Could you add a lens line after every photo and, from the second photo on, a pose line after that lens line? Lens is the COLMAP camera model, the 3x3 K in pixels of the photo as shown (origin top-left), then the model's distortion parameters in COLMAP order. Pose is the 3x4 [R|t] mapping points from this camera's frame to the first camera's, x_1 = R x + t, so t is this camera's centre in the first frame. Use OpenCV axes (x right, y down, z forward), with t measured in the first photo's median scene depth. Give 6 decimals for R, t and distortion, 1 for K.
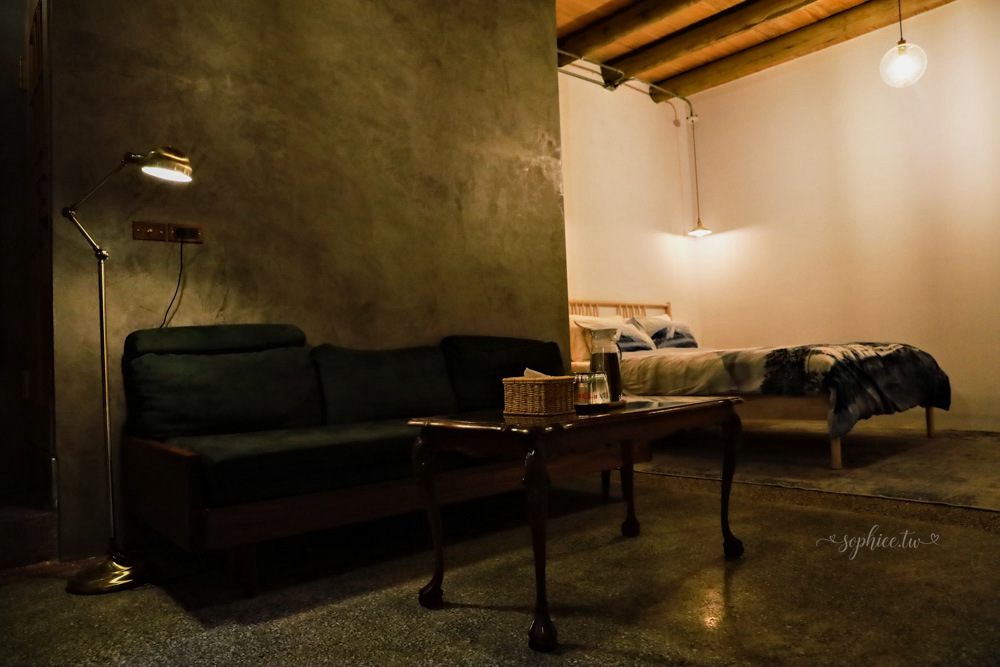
lens RADIAL K [[678.9, 0, 502.2], [0, 678.9, 339.8], [0, 0, 1]] dist [-0.116546, 0.091421]
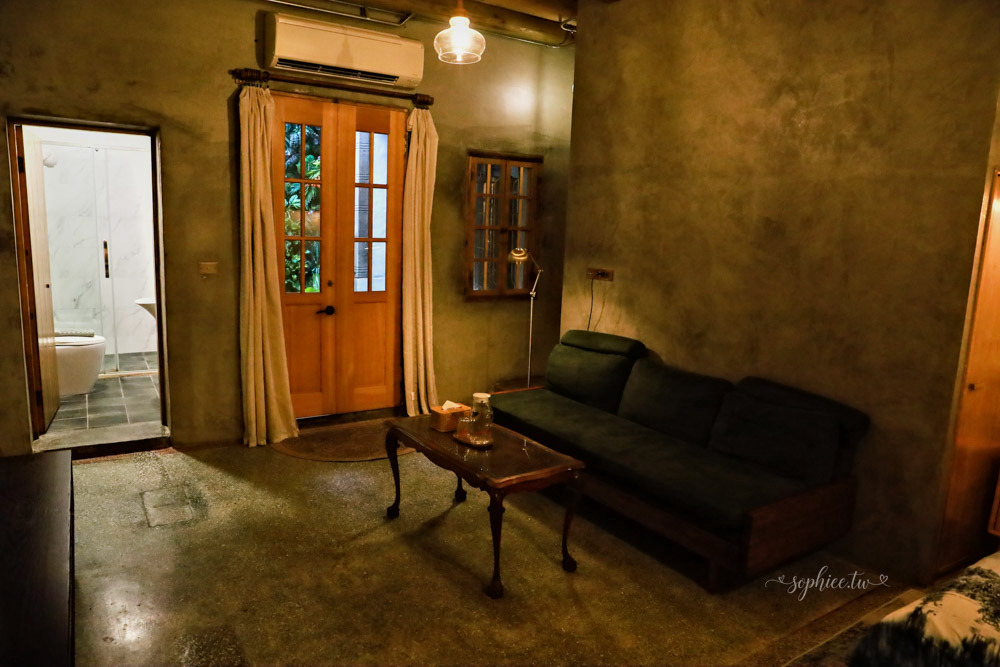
lens RADIAL K [[678.9, 0, 502.2], [0, 678.9, 339.8], [0, 0, 1]] dist [-0.116546, 0.091421]
pose [[-0.142174, 0.201546, -0.969106, 0.986608], [0.000209, 0.979057, 0.203585, -0.275733], [0.989842, 0.028742, -0.139239, 0.779149]]
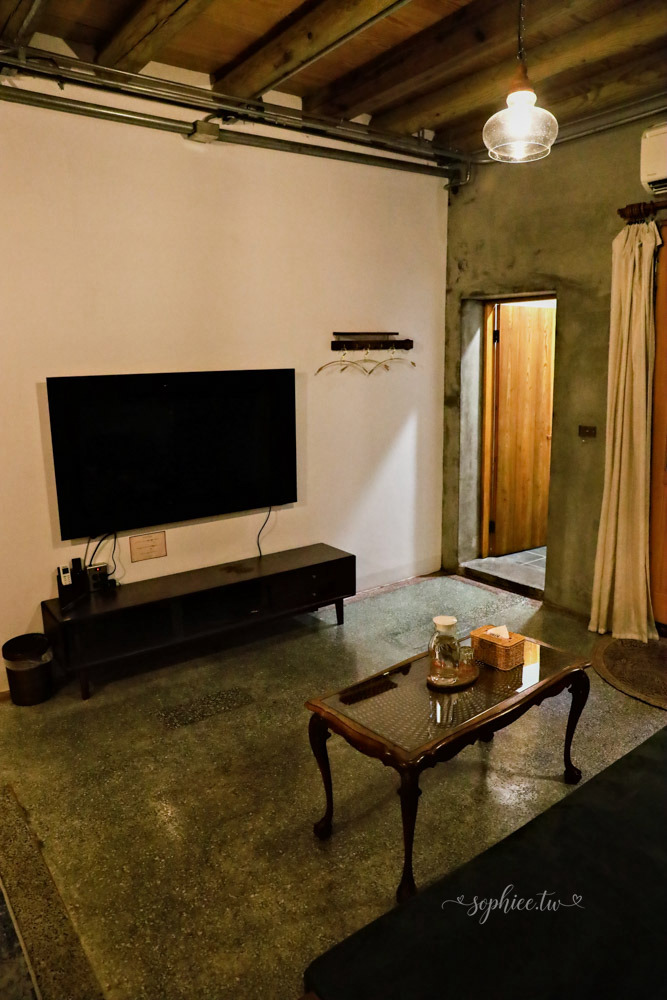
lens RADIAL K [[678.9, 0, 333.5], [0, 678.9, 500.0], [0, 0, 1]] dist [-0.116546, 0.091421]
pose [[-0.994970, 0.043489, 0.090237, 0.146076], [0.057829, 0.984938, 0.162950, -0.251177], [-0.081792, 0.167349, -0.982499, 1.292165]]
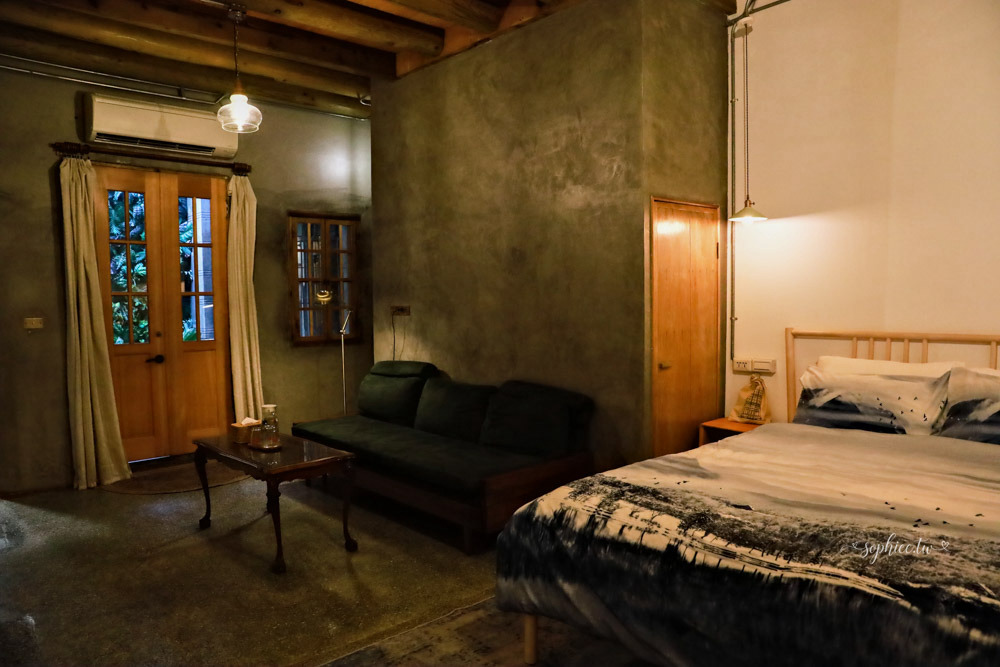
lens RADIAL K [[678.9, 0, 502.2], [0, 678.9, 339.8], [0, 0, 1]] dist [-0.116546, 0.091421]
pose [[0.019181, 0.104359, -0.994355, 1.172225], [0.045416, 0.993420, 0.105137, -0.213505], [0.998784, -0.047176, 0.014315, 0.990082]]
